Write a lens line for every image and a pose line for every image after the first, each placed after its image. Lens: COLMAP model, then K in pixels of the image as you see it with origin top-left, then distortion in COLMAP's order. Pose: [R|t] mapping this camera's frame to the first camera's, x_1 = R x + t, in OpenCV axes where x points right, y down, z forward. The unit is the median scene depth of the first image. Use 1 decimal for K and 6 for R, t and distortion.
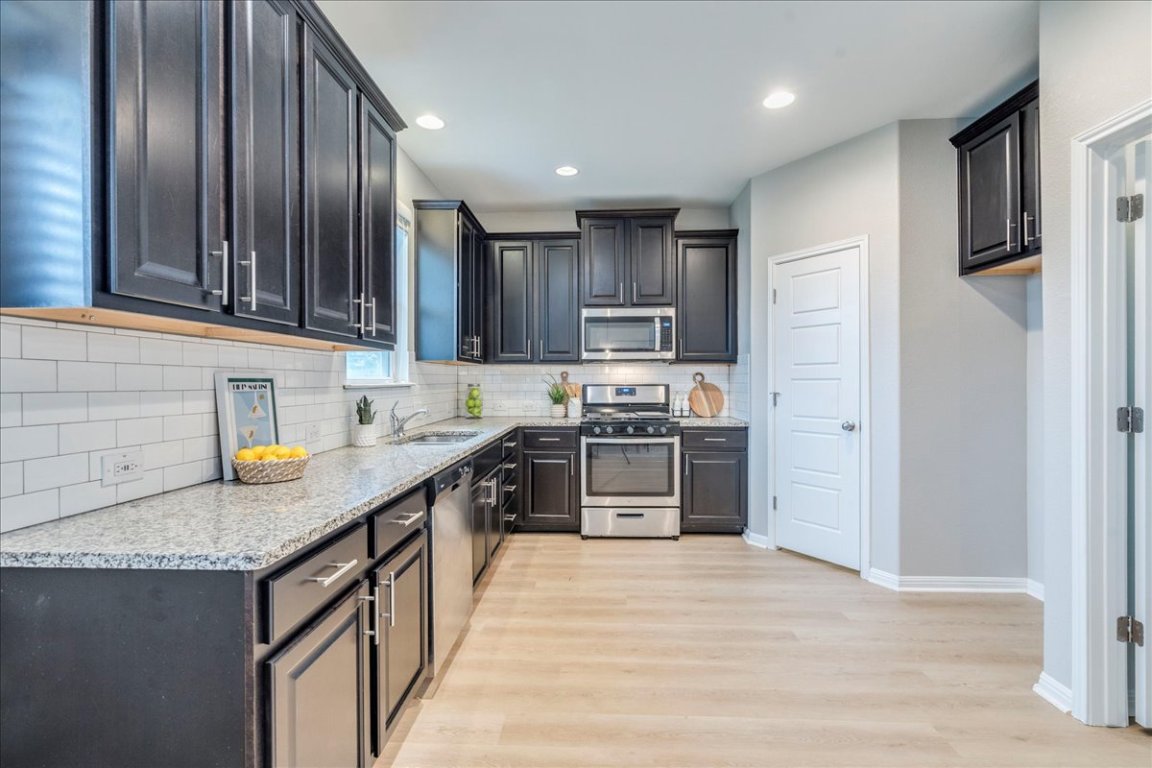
lens RADIAL K [[527.0, 0, 577.5], [0, 527.0, 395.7], [0, 0, 1]] dist [-0.003871, -0.000016]
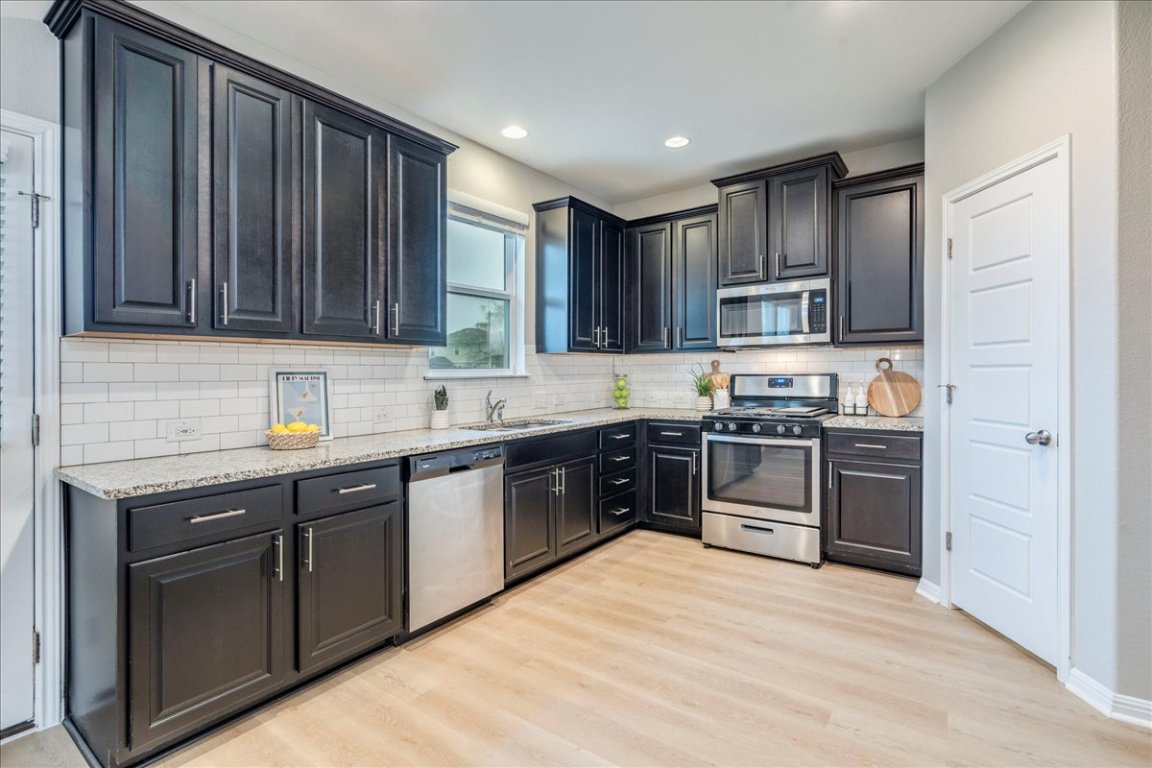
lens RADIAL K [[543.2, 0, 576.0], [0, 543.2, 384.0], [0, 0, 1]] dist [-0.000160, -0.000175]
pose [[0.831074, 0.005659, -0.556133, 0.343112], [-0.007171, 0.999974, -0.000541, -0.003122], [0.556115, 0.004437, 0.831093, 0.110773]]
